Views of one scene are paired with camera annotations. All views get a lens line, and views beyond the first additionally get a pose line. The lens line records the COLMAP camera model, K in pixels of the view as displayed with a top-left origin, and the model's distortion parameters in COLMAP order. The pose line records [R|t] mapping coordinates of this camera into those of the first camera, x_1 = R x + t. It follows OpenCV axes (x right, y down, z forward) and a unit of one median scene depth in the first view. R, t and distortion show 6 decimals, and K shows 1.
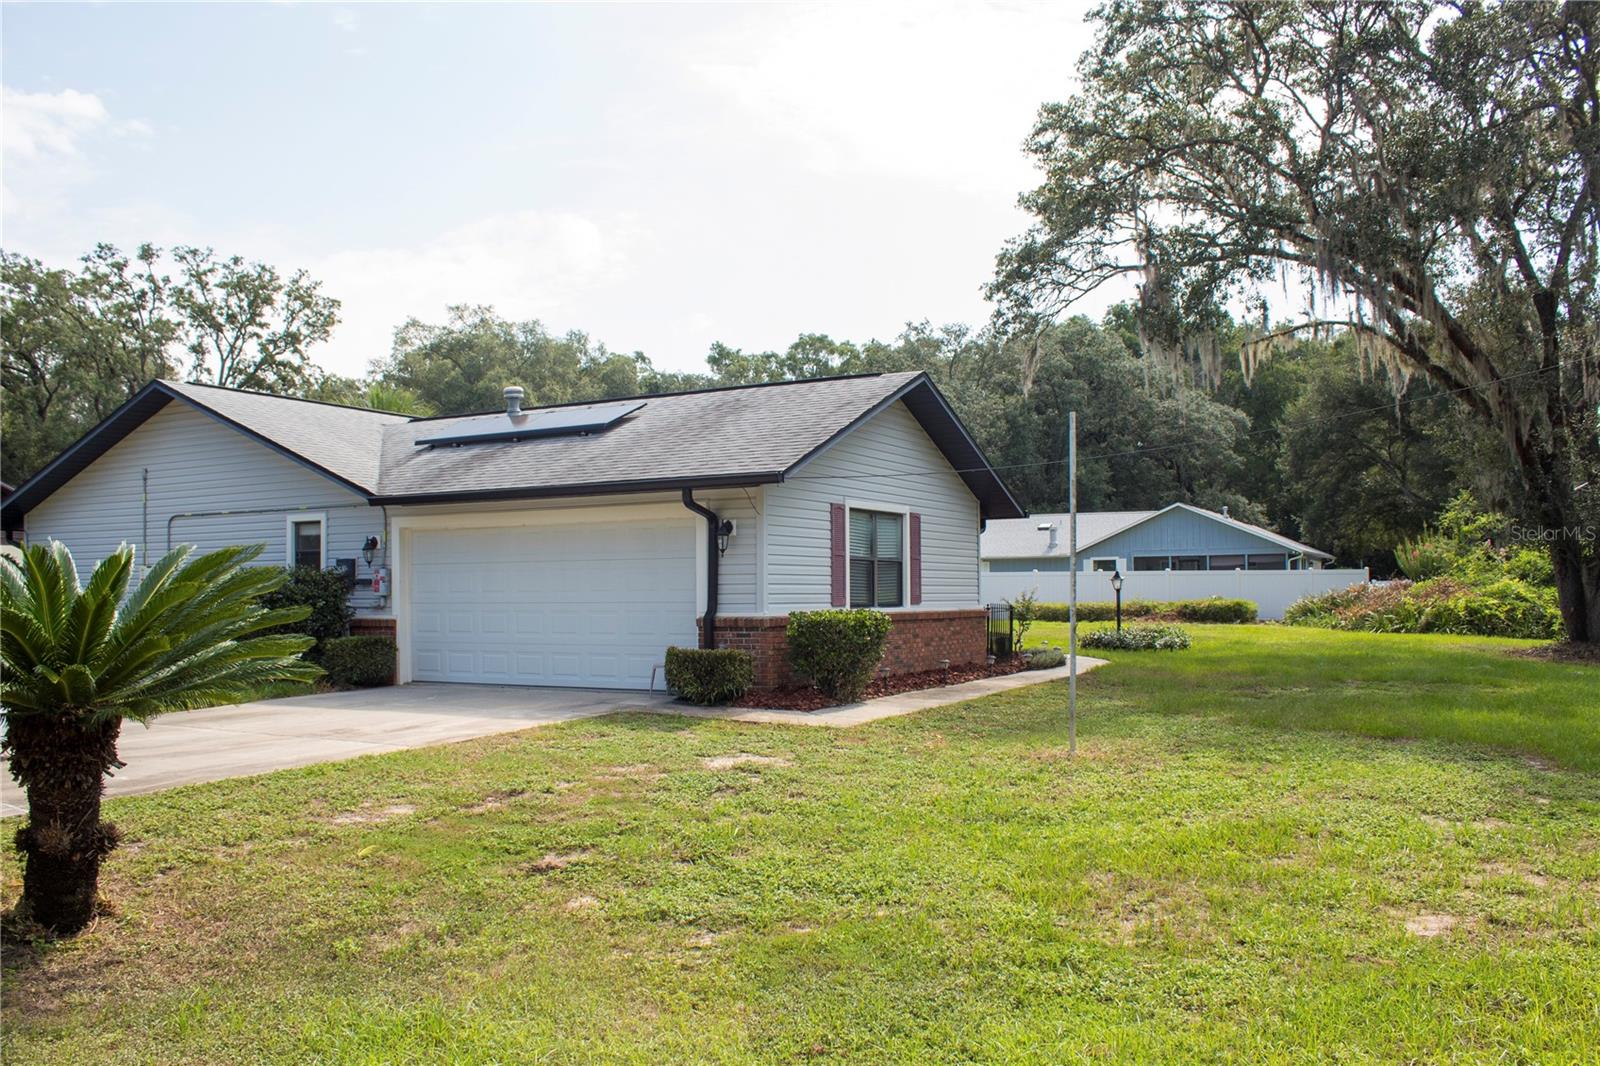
lens RADIAL K [[1326.9, 0, 800.0], [0, 1326.9, 533.0], [0, 0, 1]] dist [-0.093834, -0.000336]
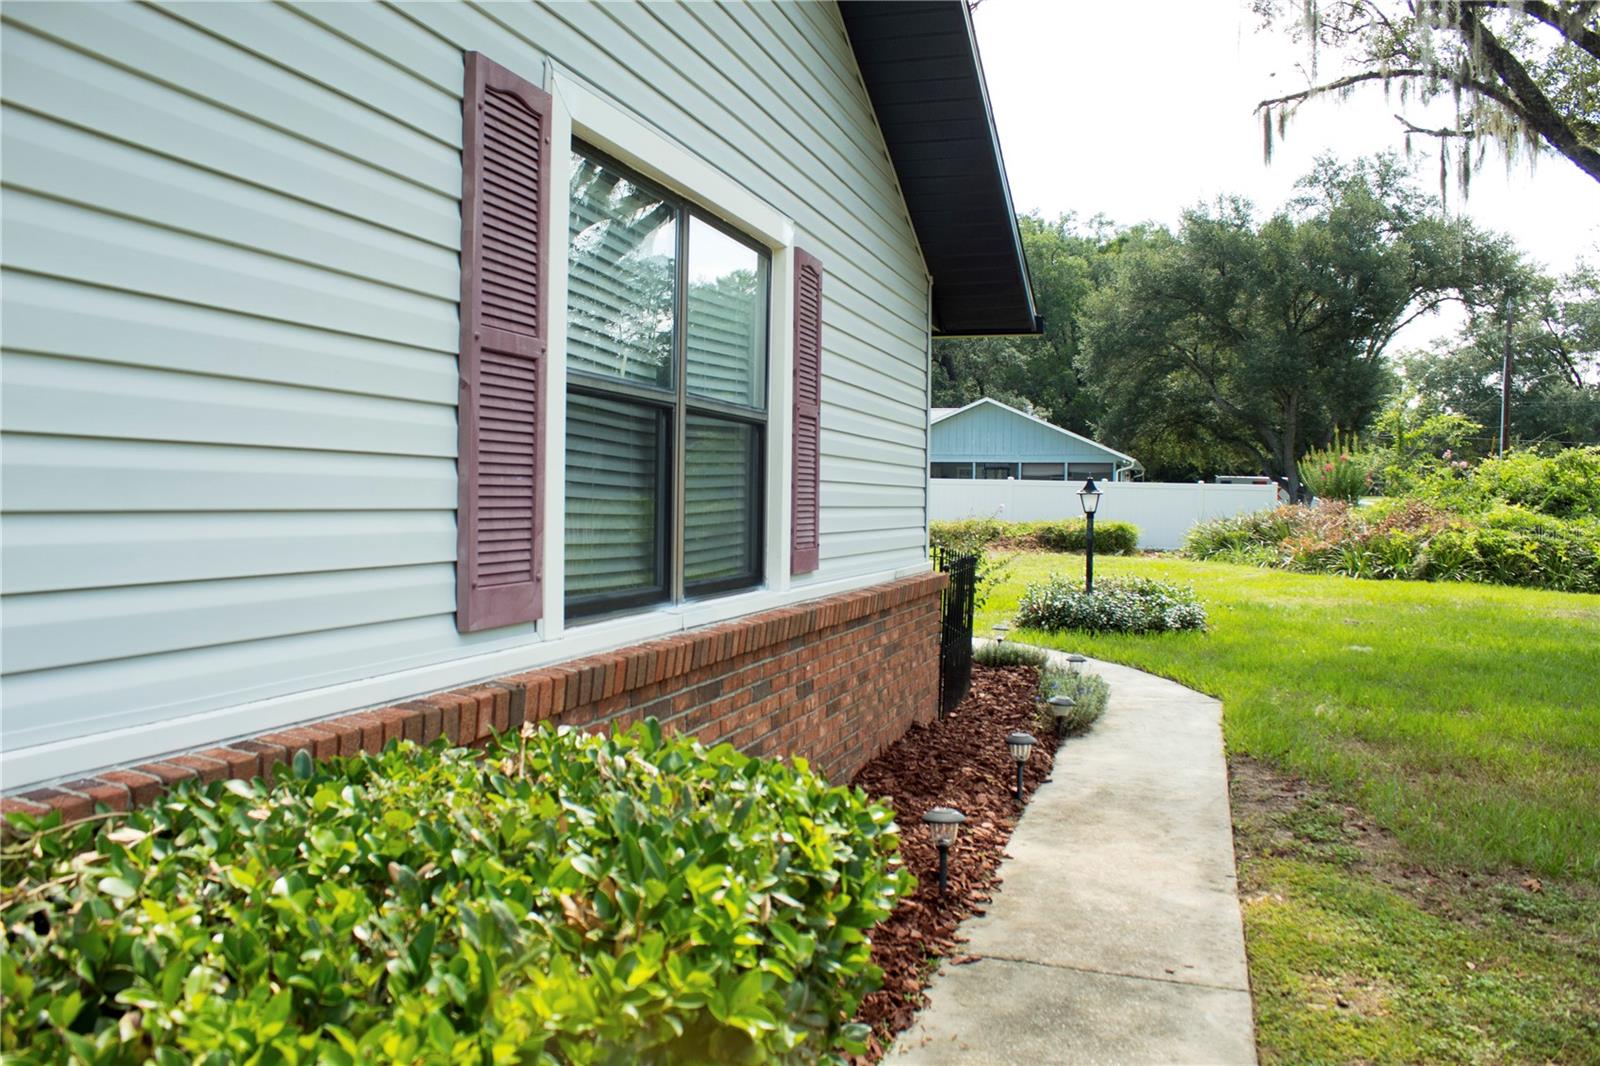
lens RADIAL K [[1326.9, 0, 800.0], [0, 1326.9, 533.0], [0, 0, 1]] dist [-0.093834, -0.000336]
pose [[0.979581, 0.013659, 0.200587, 0.027273], [-0.028107, 0.997196, 0.069357, 0.023321], [-0.199077, -0.073578, 0.977218, 0.676654]]
